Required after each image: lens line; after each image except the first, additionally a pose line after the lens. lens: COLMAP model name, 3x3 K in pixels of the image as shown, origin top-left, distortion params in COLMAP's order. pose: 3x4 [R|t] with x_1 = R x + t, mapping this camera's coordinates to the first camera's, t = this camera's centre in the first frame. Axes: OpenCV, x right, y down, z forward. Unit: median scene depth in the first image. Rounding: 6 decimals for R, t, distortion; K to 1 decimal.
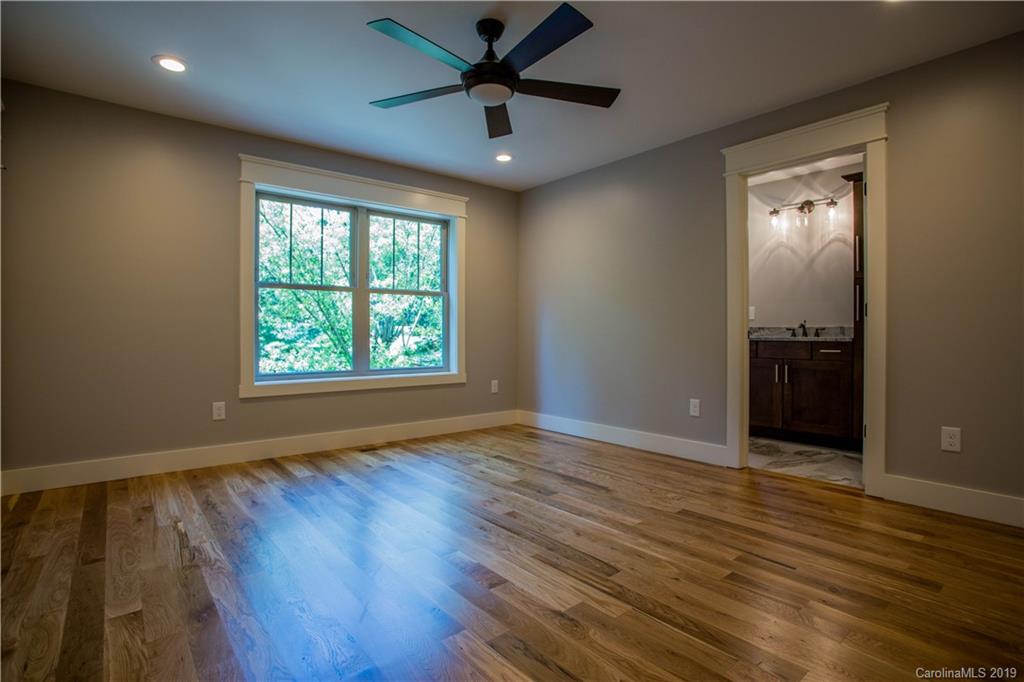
lens RADIAL K [[497.4, 0, 516.5], [0, 497.4, 339.3], [0, 0, 1]] dist [-0.048578, 0.011316]
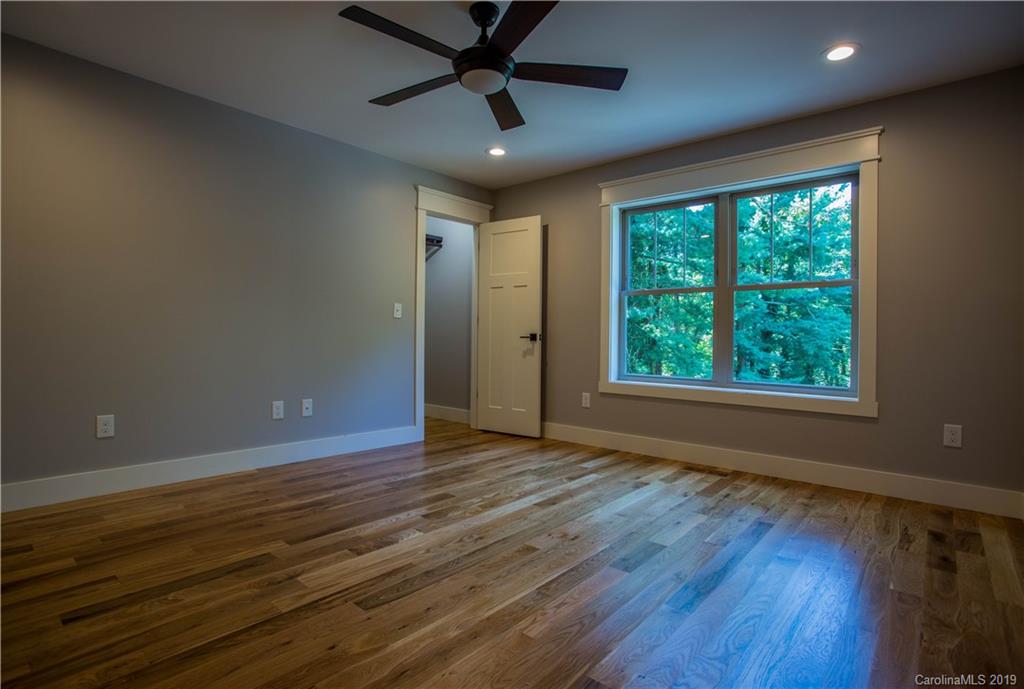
lens RADIAL K [[501.5, 0, 512.1], [0, 501.5, 339.8], [0, 0, 1]] dist [-0.033501, -0.000111]
pose [[0.150374, 0.003426, -0.988623, 1.153393], [-0.019617, 0.999807, 0.000480, -0.005542], [0.988435, 0.019322, 0.150412, 1.167541]]
